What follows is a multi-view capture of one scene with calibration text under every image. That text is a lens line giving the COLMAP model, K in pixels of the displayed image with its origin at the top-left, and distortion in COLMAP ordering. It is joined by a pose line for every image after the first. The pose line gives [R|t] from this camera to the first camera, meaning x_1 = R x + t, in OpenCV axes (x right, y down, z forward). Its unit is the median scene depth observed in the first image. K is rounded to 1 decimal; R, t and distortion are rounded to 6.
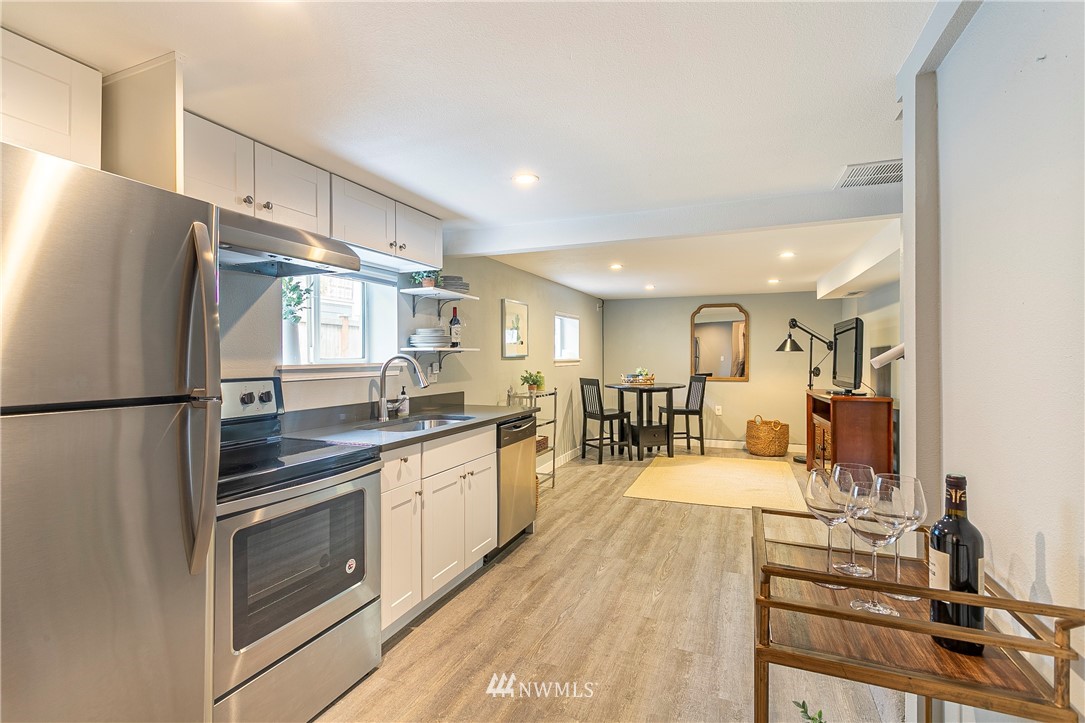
lens RADIAL K [[503.3, 0, 538.9], [0, 503.3, 359.1], [0, 0, 1]] dist [0.001633, 0.000811]
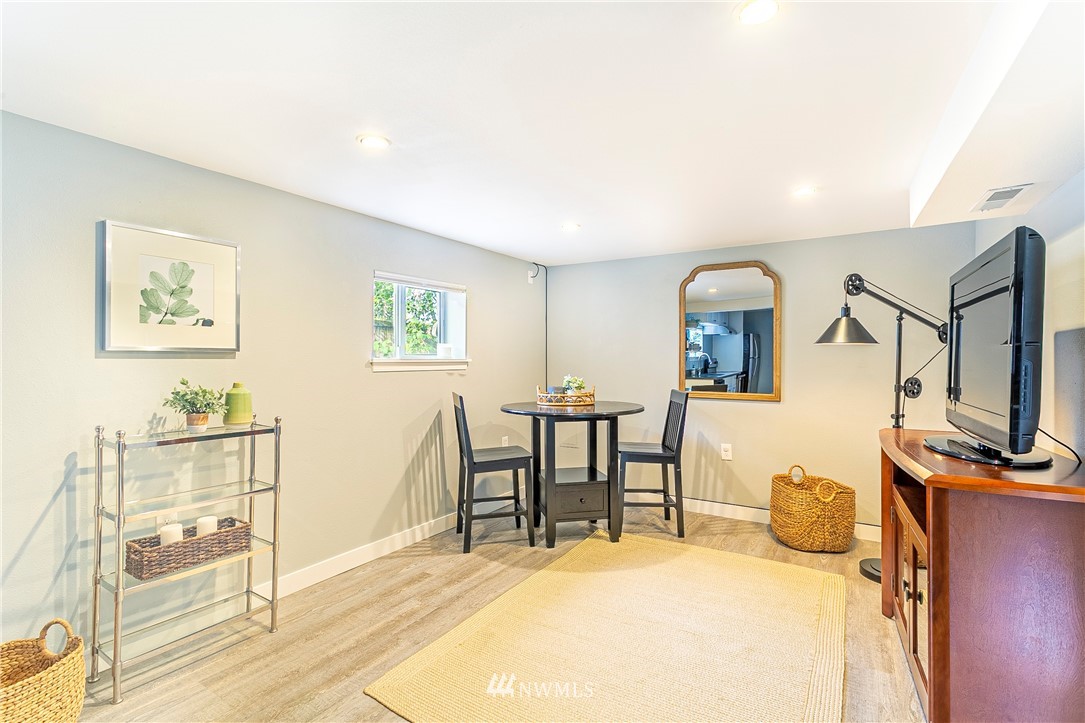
lens RADIAL K [[503.3, 0, 538.9], [0, 503.3, 359.1], [0, 0, 1]] dist [0.001633, 0.000811]
pose [[0.984358, 0.003698, -0.176143, 0.279380], [-0.004892, 0.999968, -0.006347, 0.002959], [0.176114, 0.007109, 0.984344, 0.455587]]
